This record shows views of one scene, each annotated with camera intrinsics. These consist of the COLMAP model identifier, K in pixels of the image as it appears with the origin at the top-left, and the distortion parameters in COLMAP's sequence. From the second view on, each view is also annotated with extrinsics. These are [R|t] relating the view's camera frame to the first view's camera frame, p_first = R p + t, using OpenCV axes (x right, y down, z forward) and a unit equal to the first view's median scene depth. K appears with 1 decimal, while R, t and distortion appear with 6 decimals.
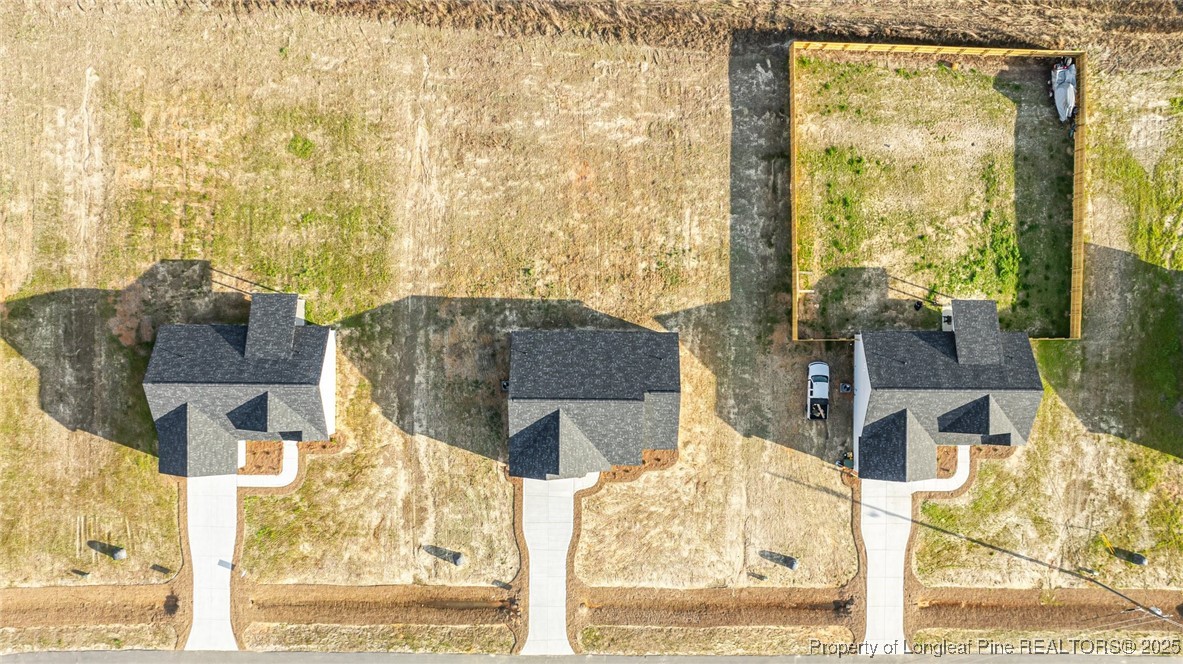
lens RADIAL K [[840.9, 0, 594.5], [0, 840.9, 331.3], [0, 0, 1]] dist [-0.021789, 0.000190]
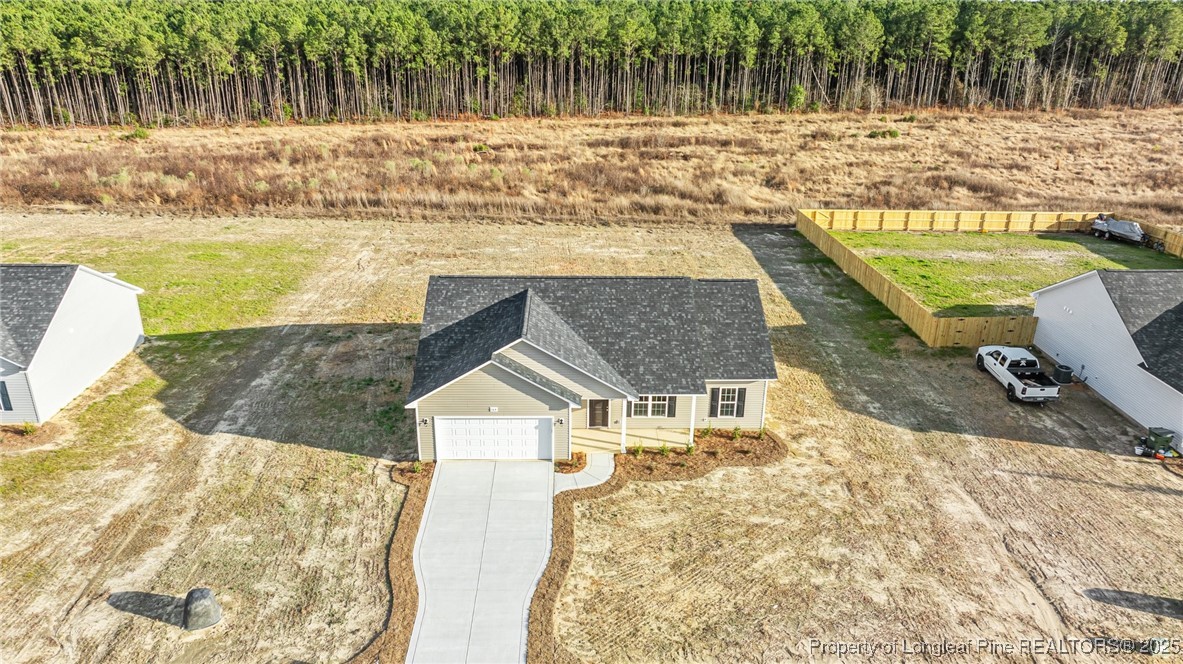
lens RADIAL K [[835.6, 0, 594.4], [0, 835.6, 330.9], [0, 0, 1]] dist [-0.038428, 0.035936]
pose [[0.999291, -0.014241, 0.034857, -0.017805], [0.037654, 0.373412, -0.926901, 0.535232], [0.000184, 0.927556, 0.373683, 0.775575]]
